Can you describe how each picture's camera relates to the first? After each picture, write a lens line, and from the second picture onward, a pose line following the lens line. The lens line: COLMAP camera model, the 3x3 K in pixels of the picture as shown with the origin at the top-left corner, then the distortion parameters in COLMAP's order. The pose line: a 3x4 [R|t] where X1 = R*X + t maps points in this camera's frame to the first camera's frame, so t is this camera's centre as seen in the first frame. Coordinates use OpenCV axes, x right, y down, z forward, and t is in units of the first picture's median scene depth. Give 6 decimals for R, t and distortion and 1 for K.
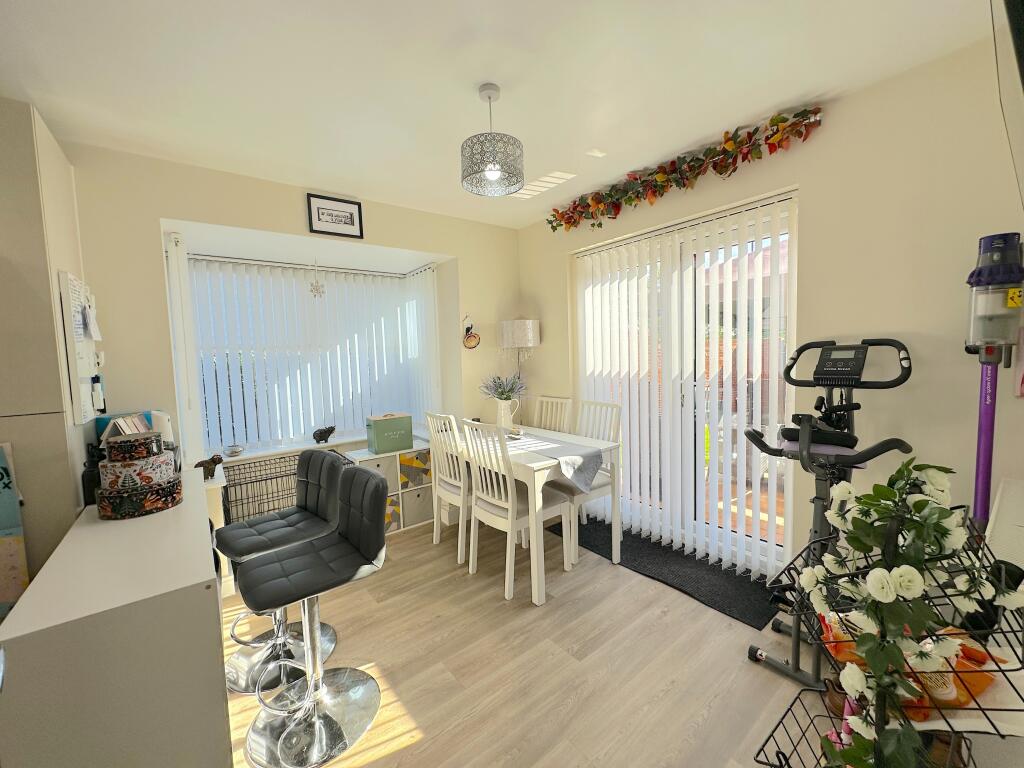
lens RADIAL K [[412.4, 0, 511.3], [0, 412.4, 384.1], [0, 0, 1]] dist [-0.000330, 0.000283]
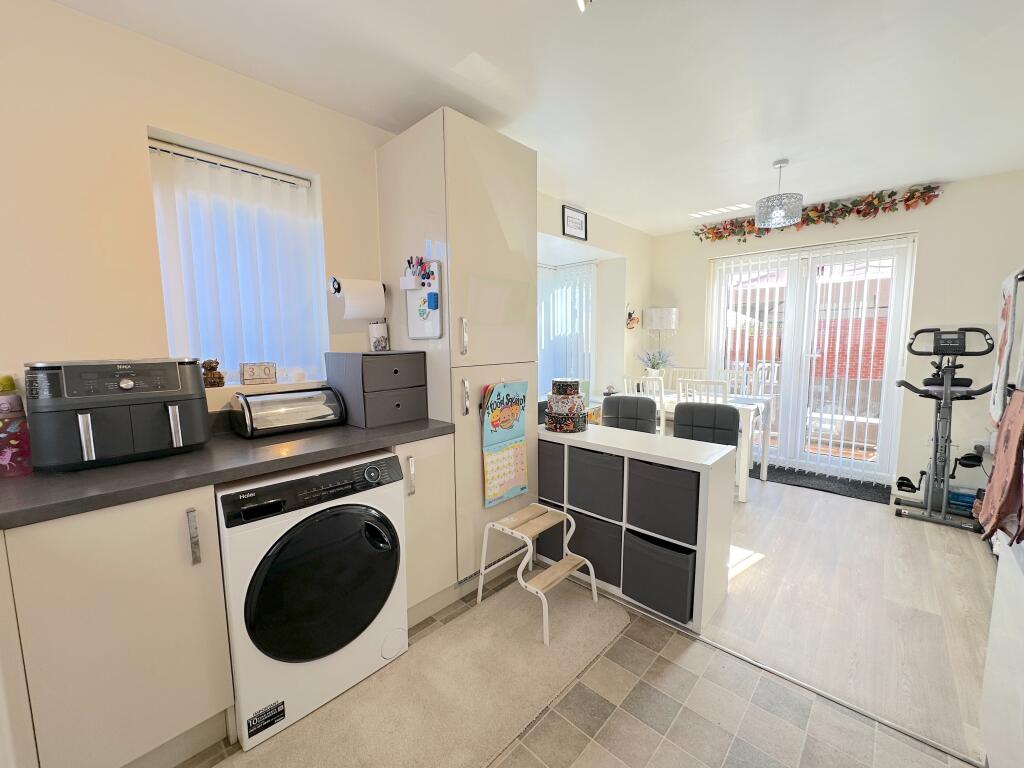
lens RADIAL K [[412.4, 0, 511.7], [0, 412.4, 383.7], [0, 0, 1]] dist [-0.000330, 0.000283]
pose [[0.987925, 0.006351, 0.154802, -1.160363], [-0.011178, 0.999477, 0.030332, 0.085620], [-0.154528, -0.031696, 0.987480, -0.377213]]
